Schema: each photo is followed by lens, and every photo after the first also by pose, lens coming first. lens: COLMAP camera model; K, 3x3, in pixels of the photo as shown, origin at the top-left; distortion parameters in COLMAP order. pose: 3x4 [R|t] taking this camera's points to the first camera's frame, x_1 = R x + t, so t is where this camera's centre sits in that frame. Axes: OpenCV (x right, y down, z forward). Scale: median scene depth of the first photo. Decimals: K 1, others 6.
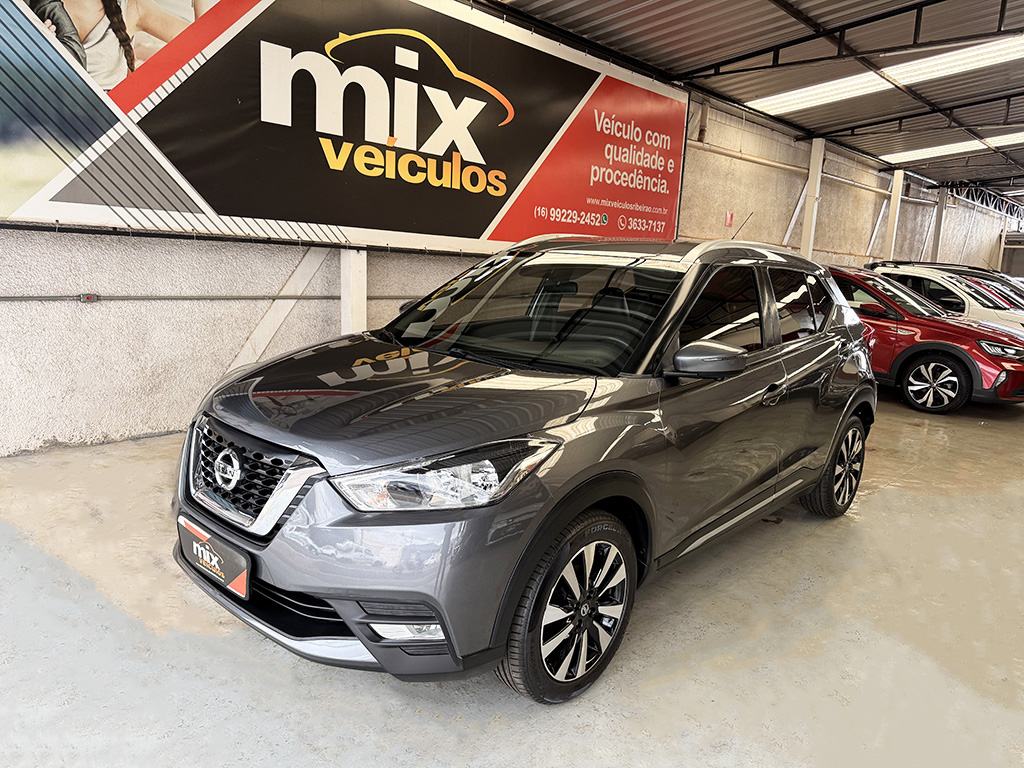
lens RADIAL K [[724.3, 0, 512.0], [0, 724.3, 384.0], [0, 0, 1]] dist [0.027252, -0.004523]
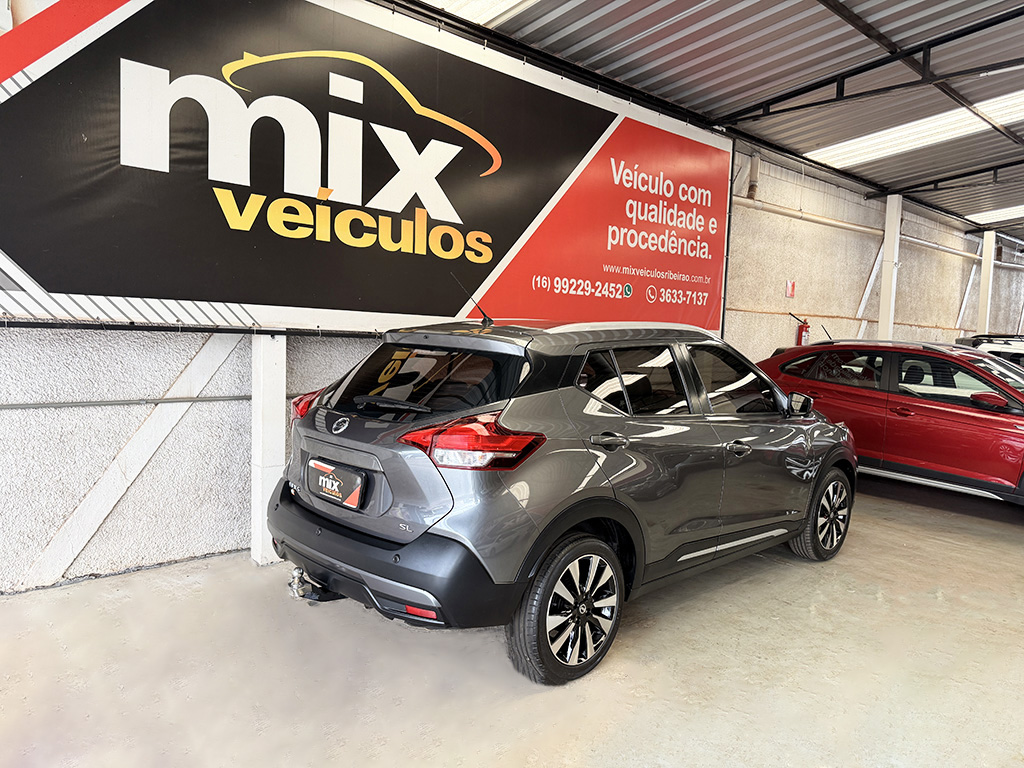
lens RADIAL K [[720.8, 0, 511.2], [0, 720.8, 378.0], [0, 0, 1]] dist [0.067958, -0.079302]
pose [[0.996329, -0.006847, -0.085332, 0.085337], [-0.002519, 0.994020, -0.109167, -0.055067], [0.085569, 0.108981, 0.990354, 0.263606]]
